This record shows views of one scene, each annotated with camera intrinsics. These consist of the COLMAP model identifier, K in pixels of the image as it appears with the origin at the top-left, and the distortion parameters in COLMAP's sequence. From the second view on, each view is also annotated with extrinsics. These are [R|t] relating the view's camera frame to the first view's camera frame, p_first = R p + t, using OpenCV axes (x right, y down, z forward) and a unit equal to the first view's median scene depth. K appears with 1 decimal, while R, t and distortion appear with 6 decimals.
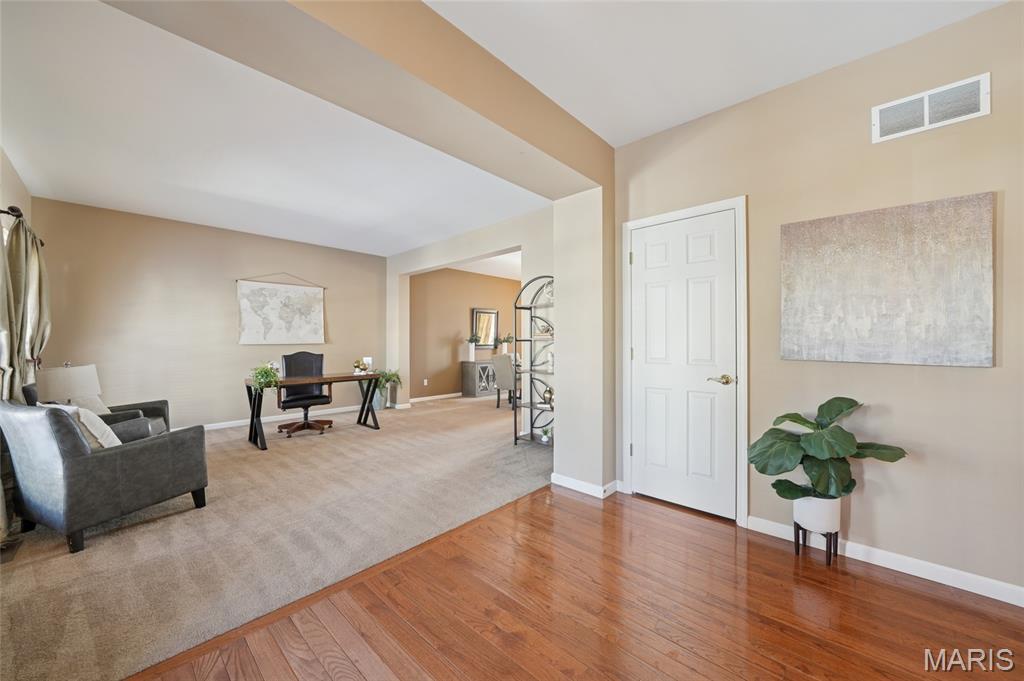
lens RADIAL K [[373.7, 0, 510.7], [0, 373.7, 342.5], [0, 0, 1]] dist [-0.002521, -0.000071]
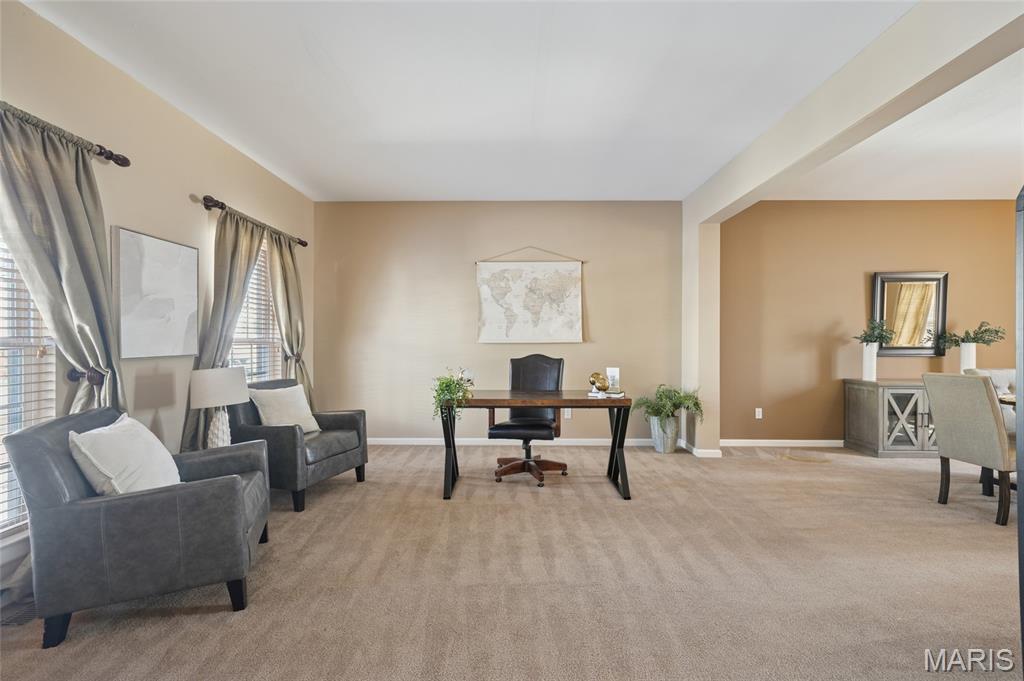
lens RADIAL K [[426.1, 0, 510.4], [0, 426.1, 345.2], [0, 0, 1]] dist [0.000426, 0.000517]
pose [[0.670759, 0.010192, -0.741606, -0.007829], [-0.003517, 0.999938, 0.010561, -0.000222], [0.741667, -0.004476, 0.670753, 0.393443]]
